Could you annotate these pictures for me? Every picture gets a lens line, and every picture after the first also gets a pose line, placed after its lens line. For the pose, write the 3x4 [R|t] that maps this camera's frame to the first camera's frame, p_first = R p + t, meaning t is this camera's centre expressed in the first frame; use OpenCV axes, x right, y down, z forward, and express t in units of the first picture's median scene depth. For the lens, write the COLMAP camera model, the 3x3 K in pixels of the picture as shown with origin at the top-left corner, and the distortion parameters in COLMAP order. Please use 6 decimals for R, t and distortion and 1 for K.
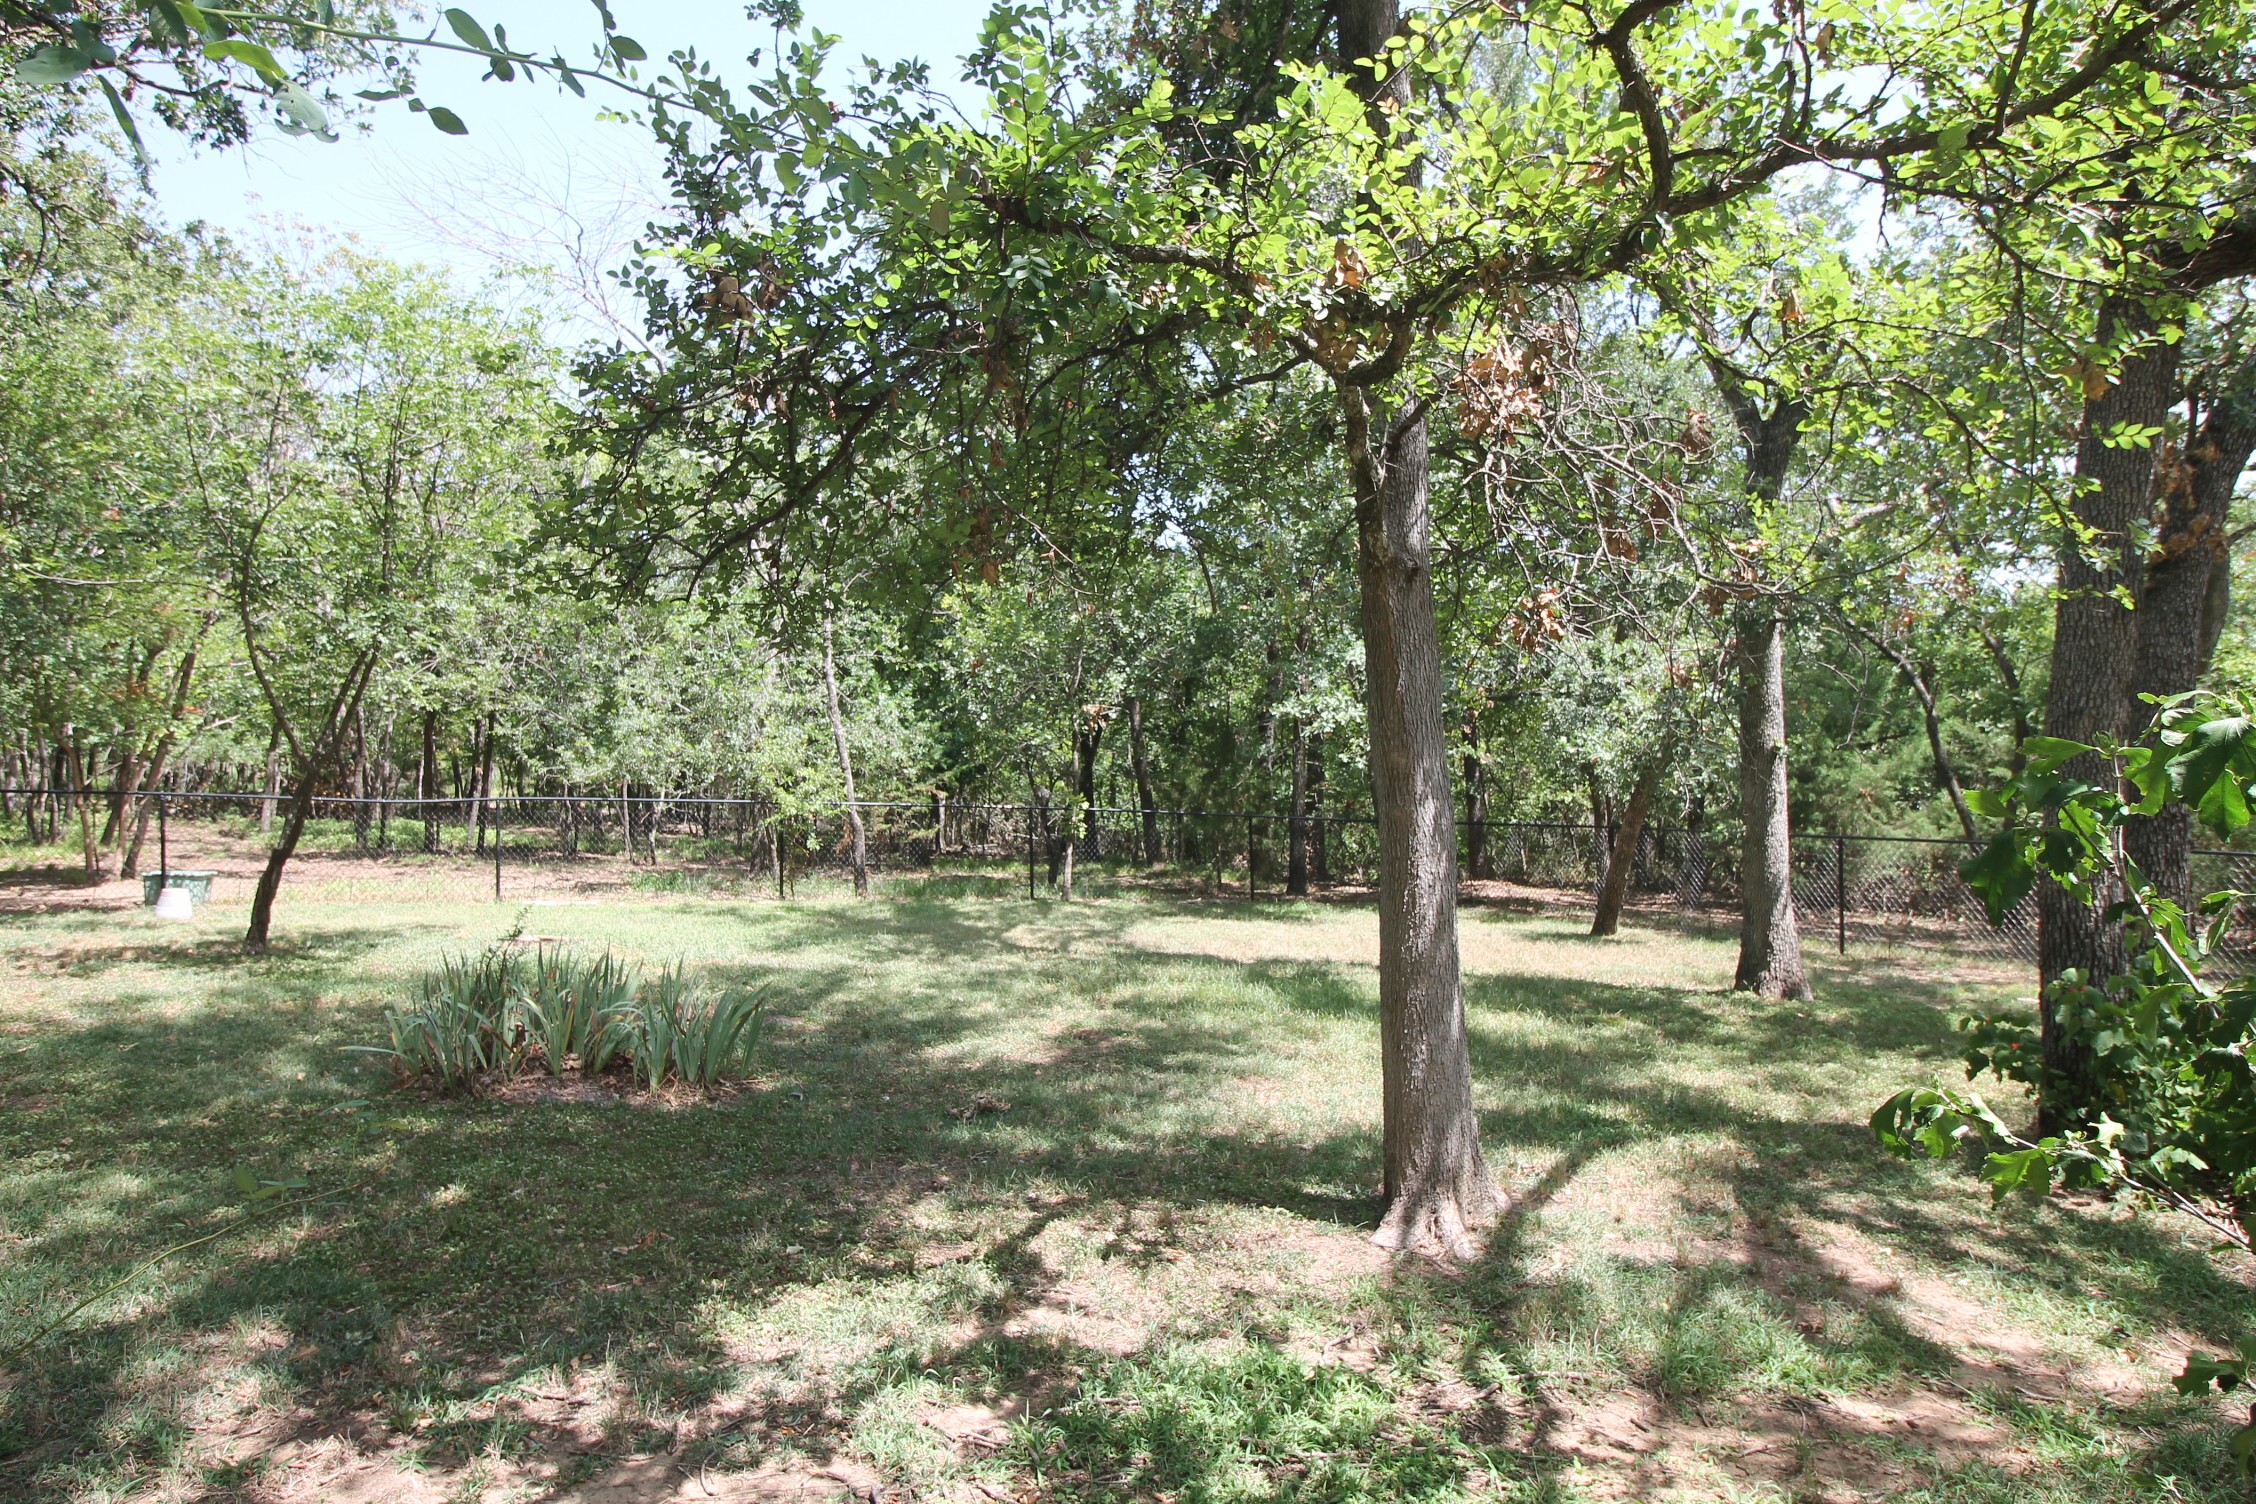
lens RADIAL K [[1355.6, 0, 1163.7], [0, 1355.6, 723.5], [0, 0, 1]] dist [-0.010272, 0.000755]
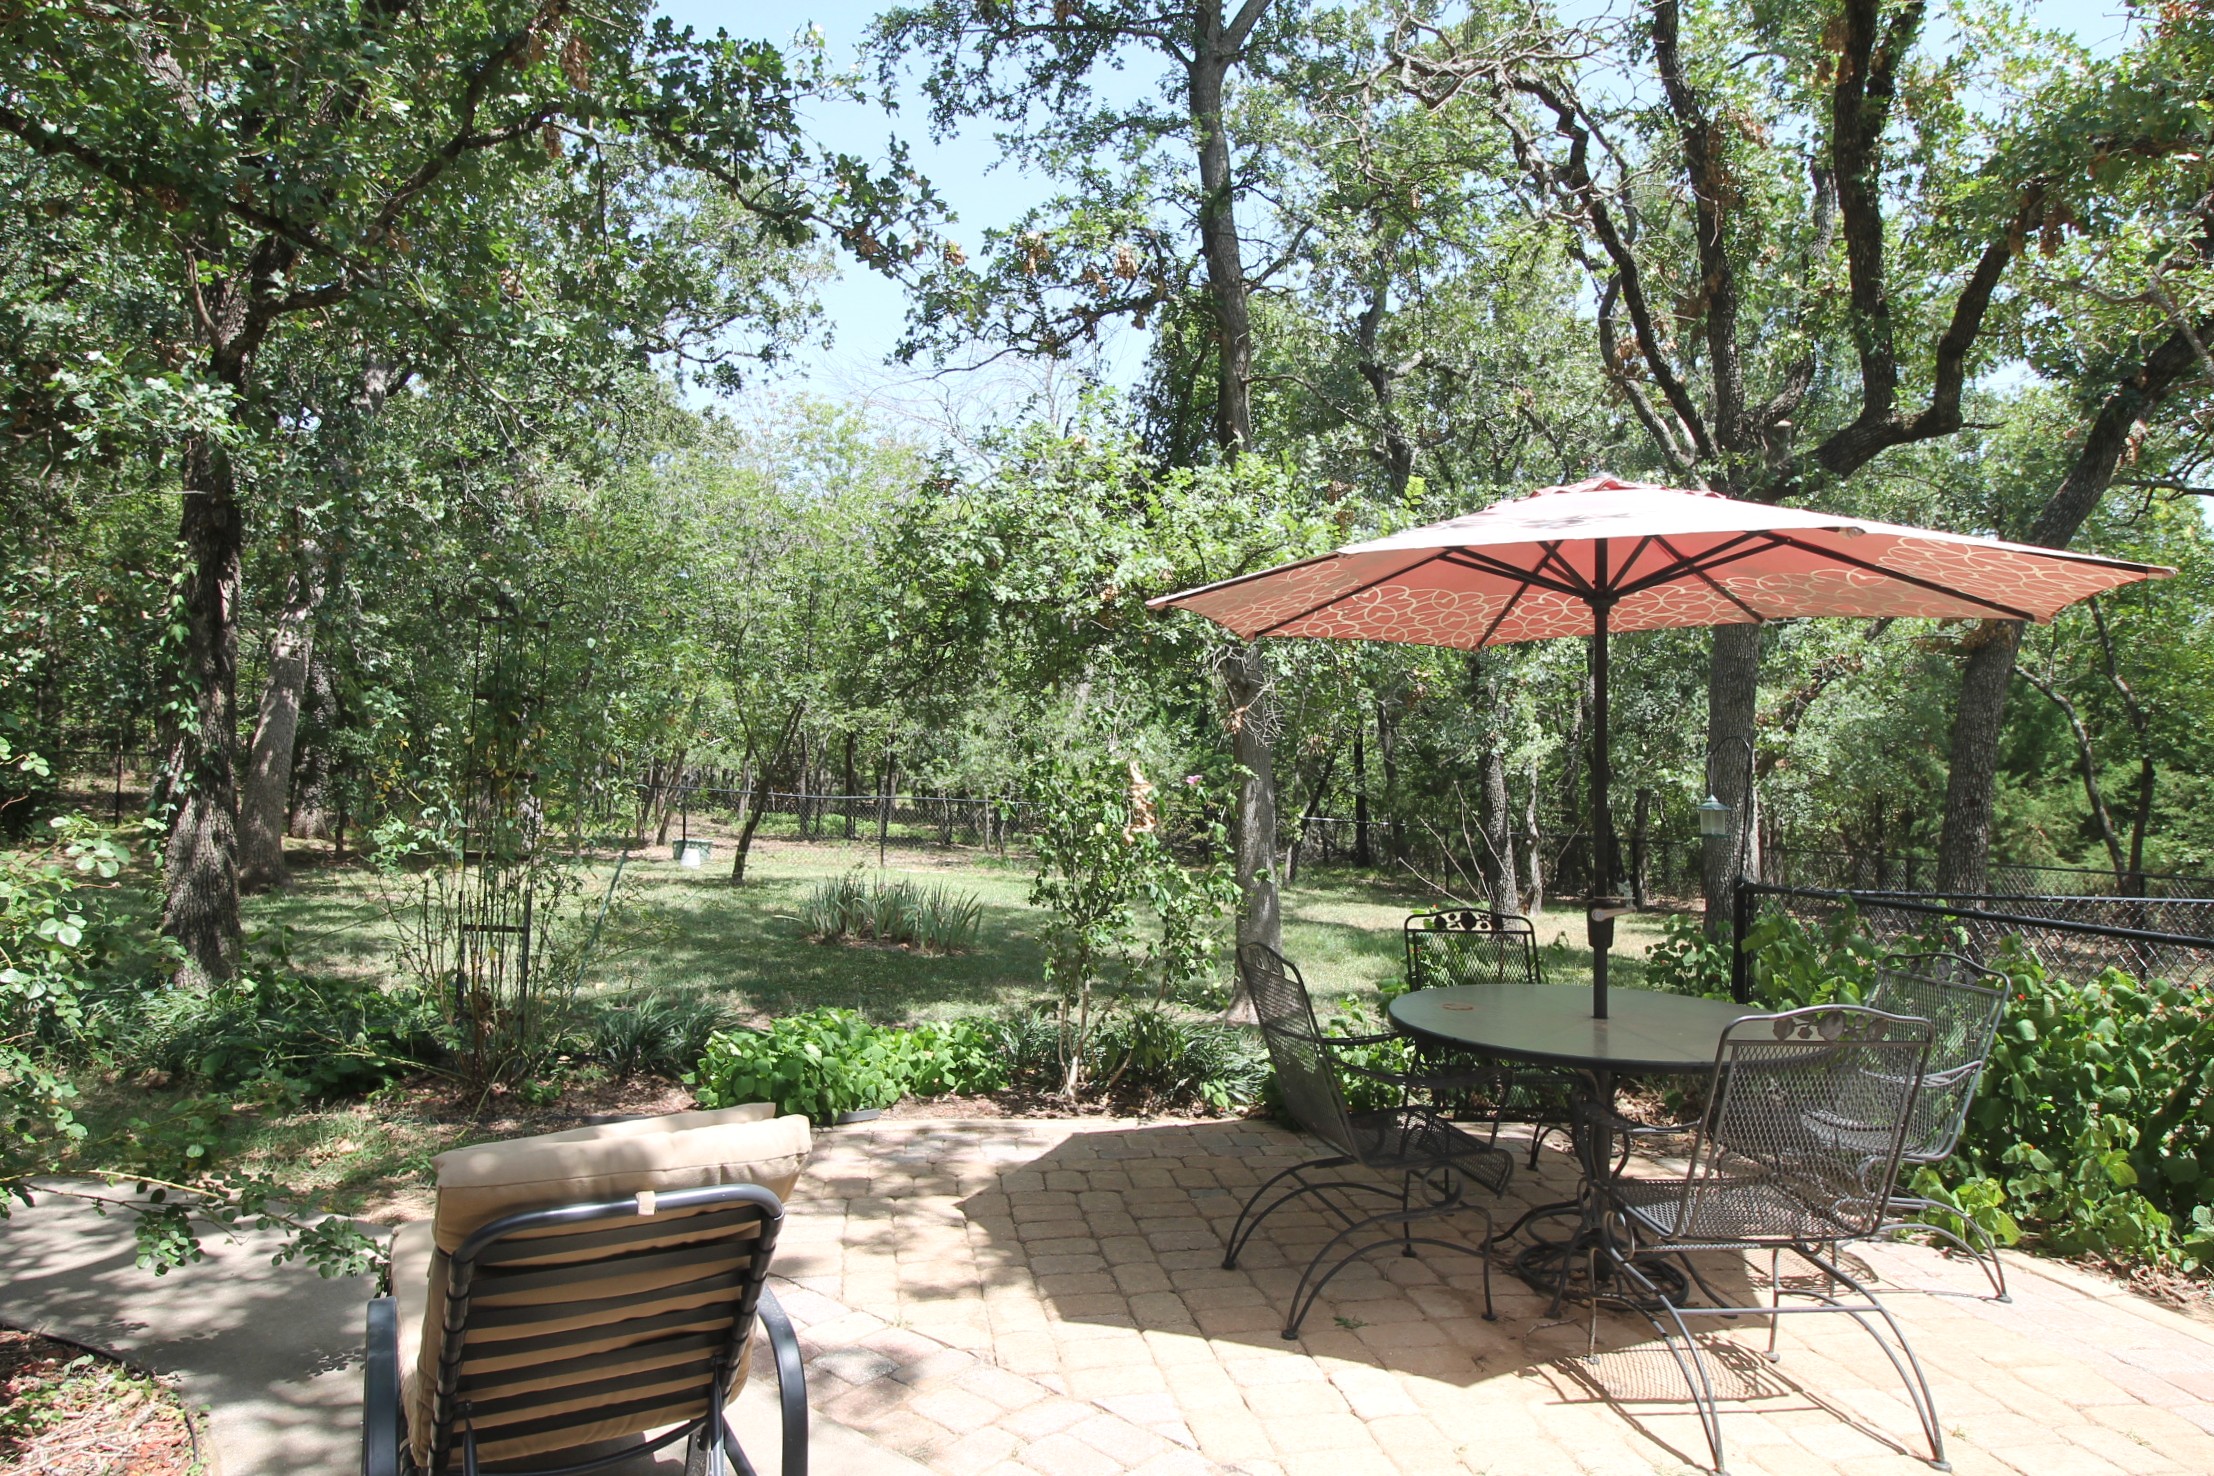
lens RADIAL K [[1330.4, 0, 1107.2], [0, 1330.4, 713.3], [0, 0, 1]] dist [-0.010272, 0.000755]
pose [[0.949448, 0.007362, -0.313839, 0.156789], [-0.014479, 0.999688, -0.020352, -0.007642], [0.313591, 0.023867, 0.949258, -0.238826]]
